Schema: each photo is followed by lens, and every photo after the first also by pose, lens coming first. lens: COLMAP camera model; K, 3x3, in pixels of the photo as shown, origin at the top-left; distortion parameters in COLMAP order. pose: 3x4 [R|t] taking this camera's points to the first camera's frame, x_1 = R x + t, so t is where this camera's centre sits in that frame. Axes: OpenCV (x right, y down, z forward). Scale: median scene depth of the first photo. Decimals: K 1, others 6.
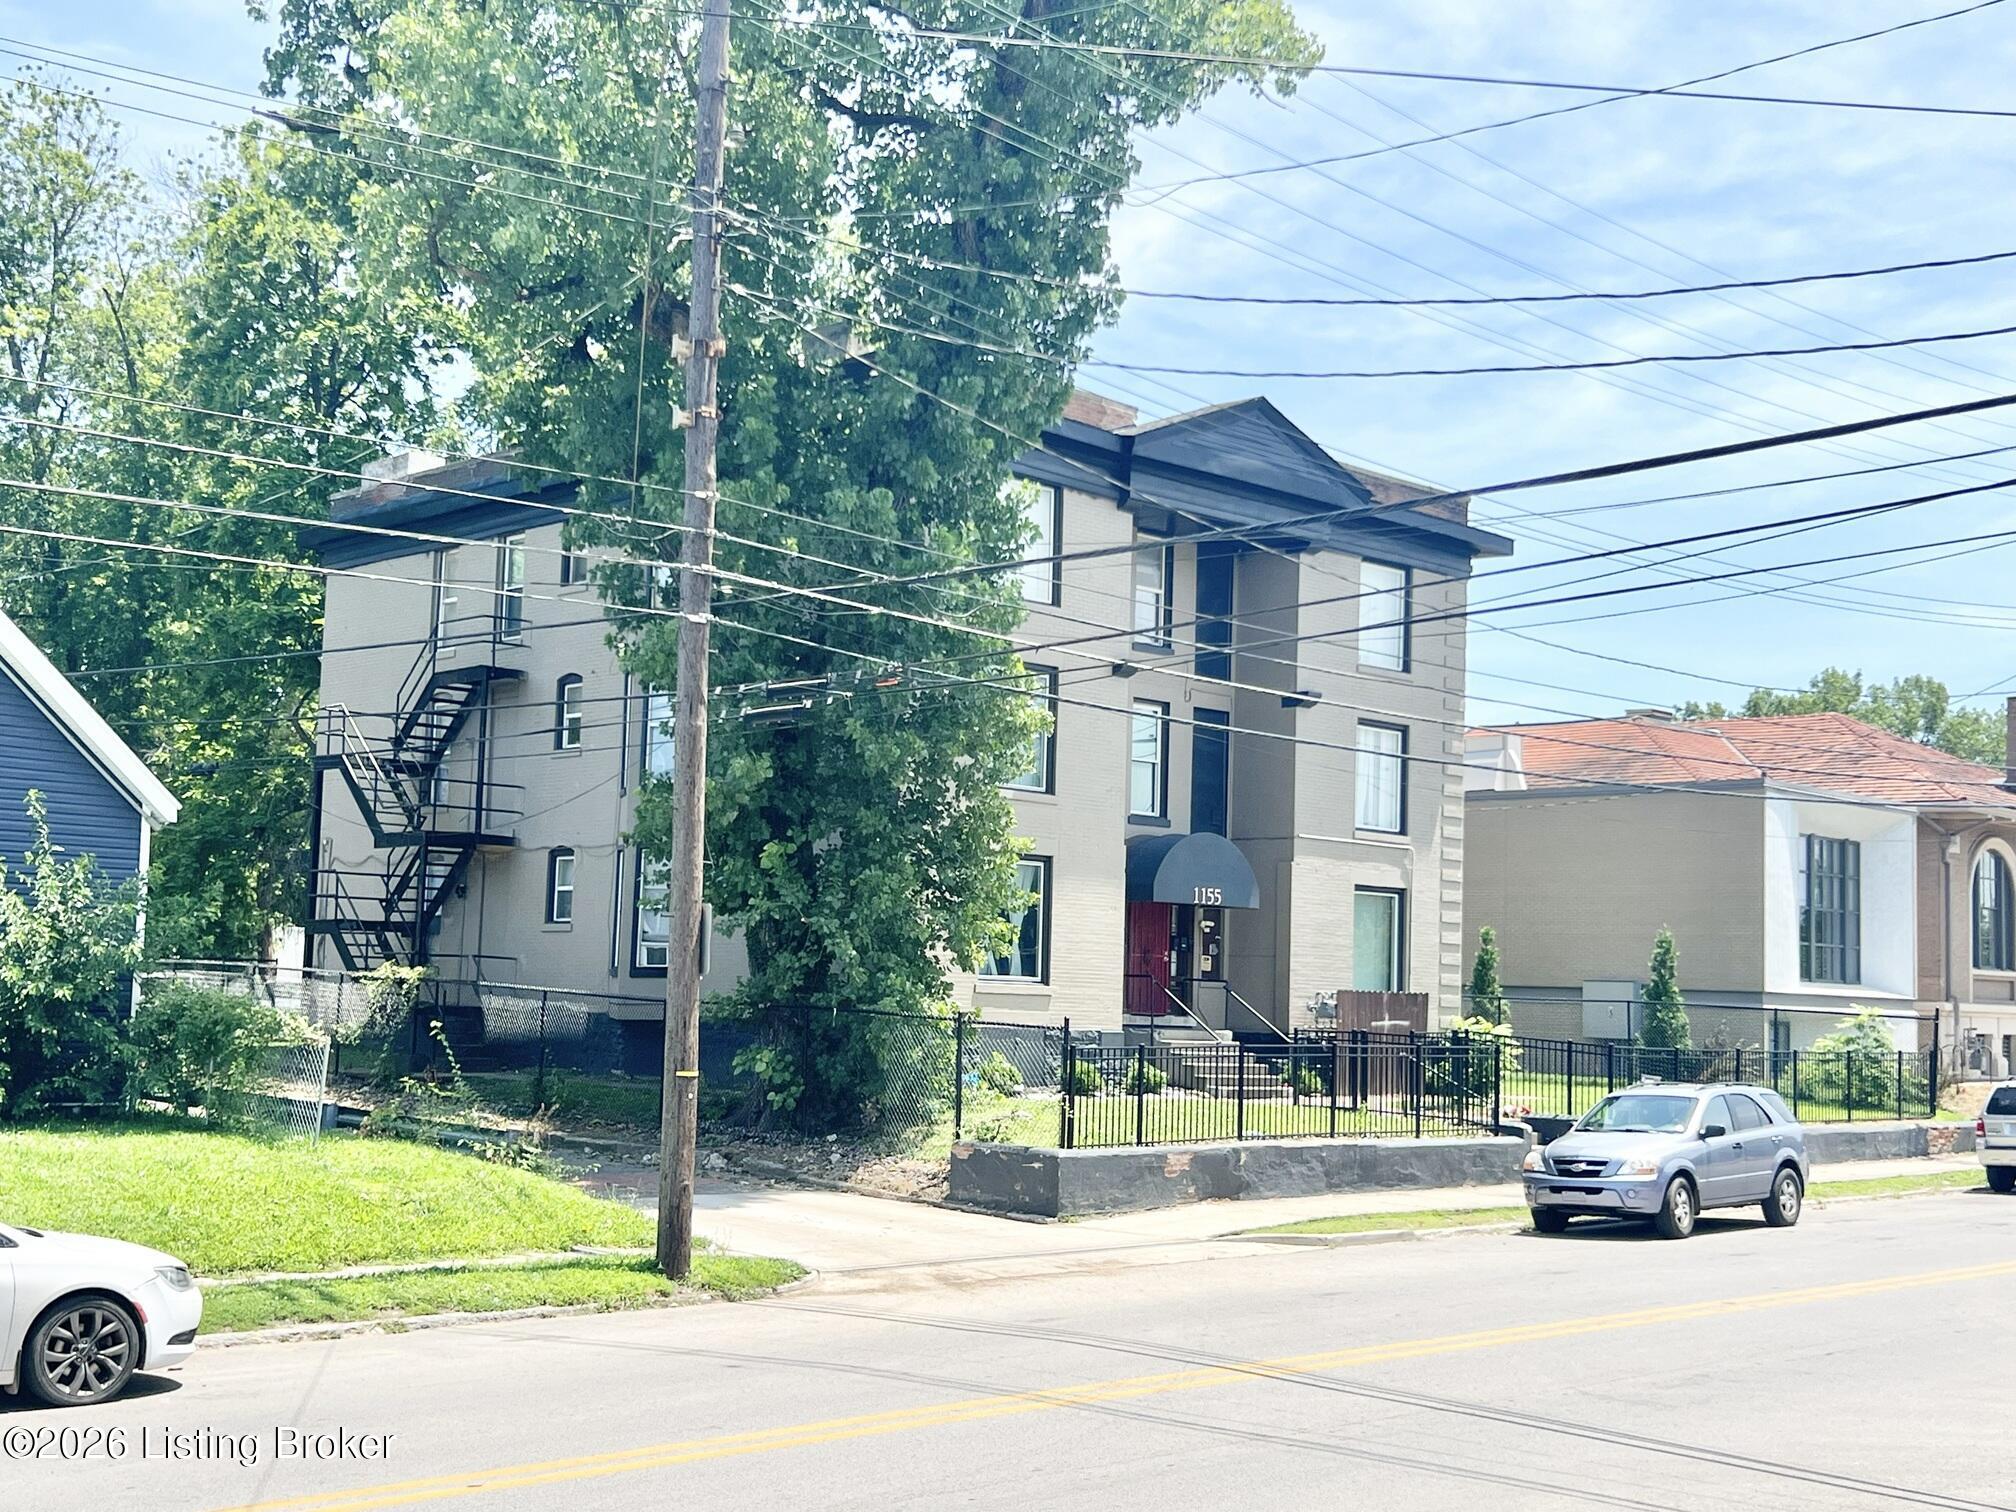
lens RADIAL K [[2336.2, 0, 994.9], [0, 2336.2, 763.2], [0, 0, 1]] dist [0.164175, -0.444969]
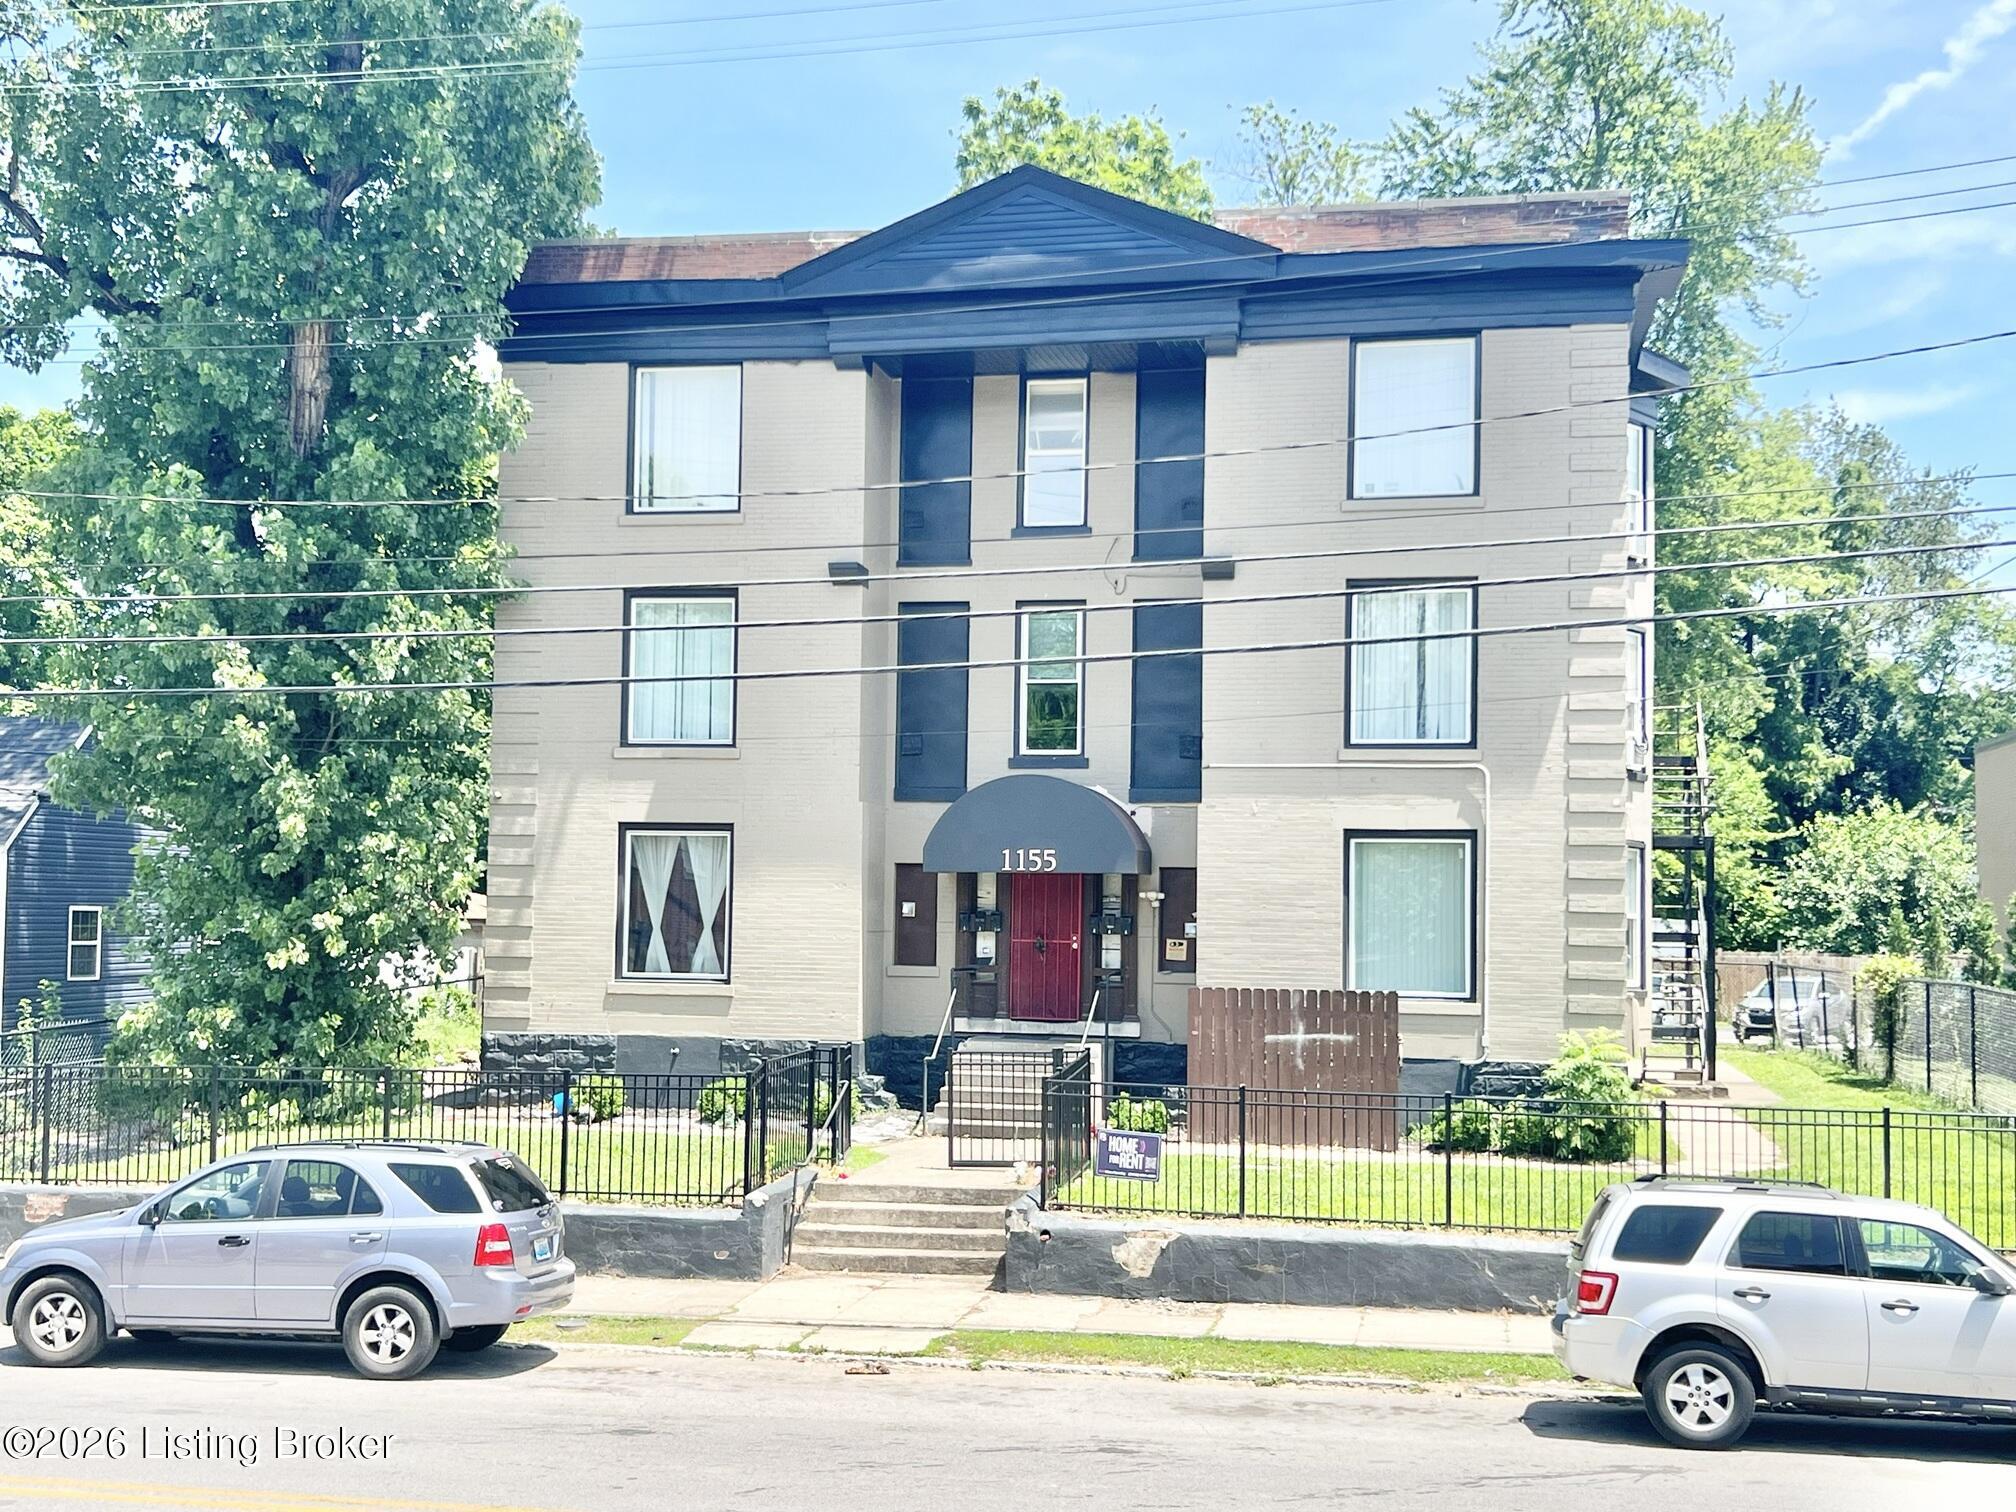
lens RADIAL K [[2336.2, 0, 994.9], [0, 2336.2, 763.2], [0, 0, 1]] dist [0.164175, -0.444969]
pose [[0.574293, -0.076528, -0.815065, 0.784223], [0.082056, 0.995988, -0.035698, 0.059278], [0.814527, -0.046380, 0.578268, 0.650648]]
